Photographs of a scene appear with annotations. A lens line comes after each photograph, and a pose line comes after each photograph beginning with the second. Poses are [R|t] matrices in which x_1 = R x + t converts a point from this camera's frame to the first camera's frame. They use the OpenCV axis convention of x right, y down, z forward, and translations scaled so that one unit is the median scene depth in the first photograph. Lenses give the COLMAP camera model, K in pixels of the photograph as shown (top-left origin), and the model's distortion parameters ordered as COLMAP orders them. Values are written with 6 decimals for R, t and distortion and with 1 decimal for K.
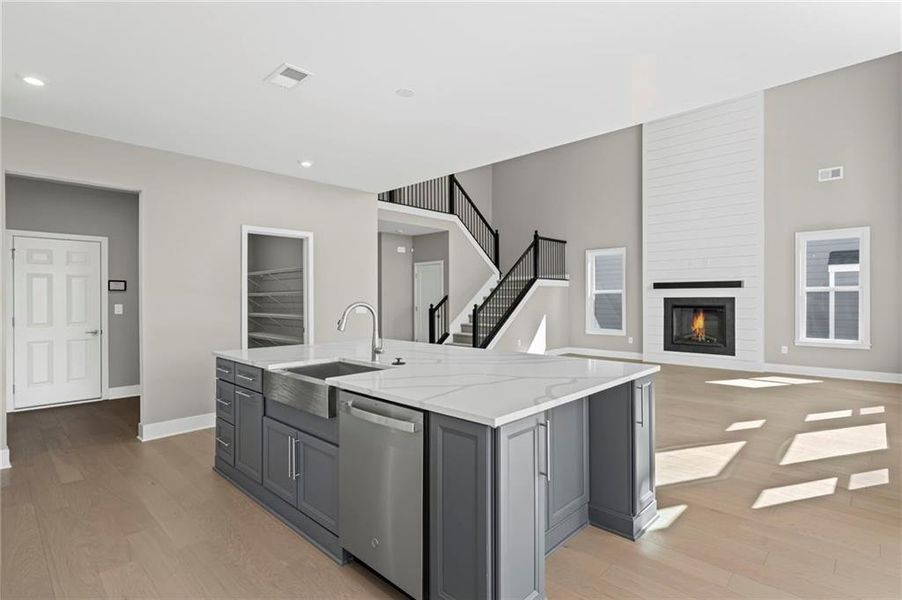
lens RADIAL K [[445.2, 0, 451.0], [0, 445.2, 298.2], [0, 0, 1]] dist [-0.000173, 0.000040]
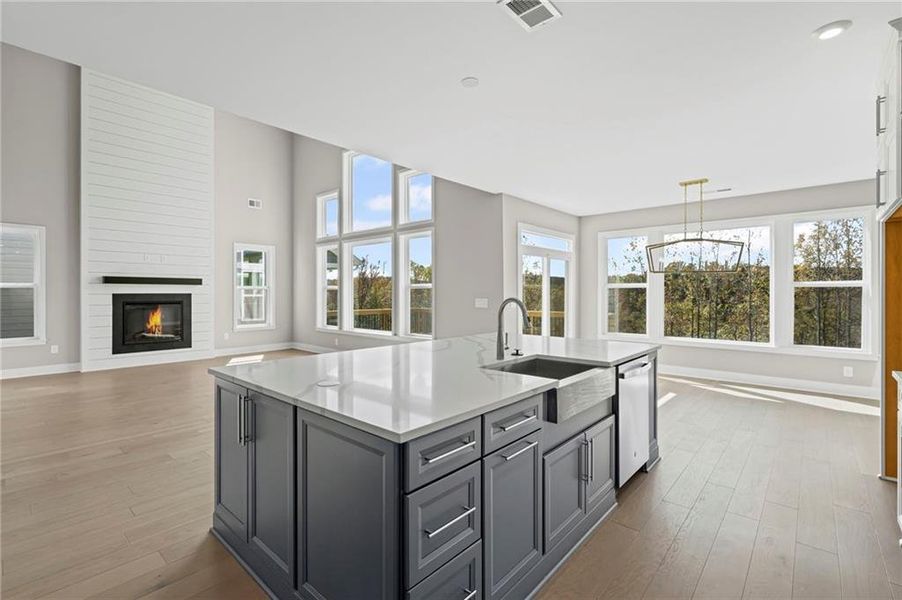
lens RADIAL K [[412.8, 0, 443.0], [0, 412.8, 293.8], [0, 0, 1]] dist [-0.001765, 0.000487]
pose [[-0.032936, 0.005172, 0.999444, -0.368663], [0.006131, 0.999969, -0.004973, 0.007258], [-0.999439, 0.005964, -0.032967, 0.395723]]
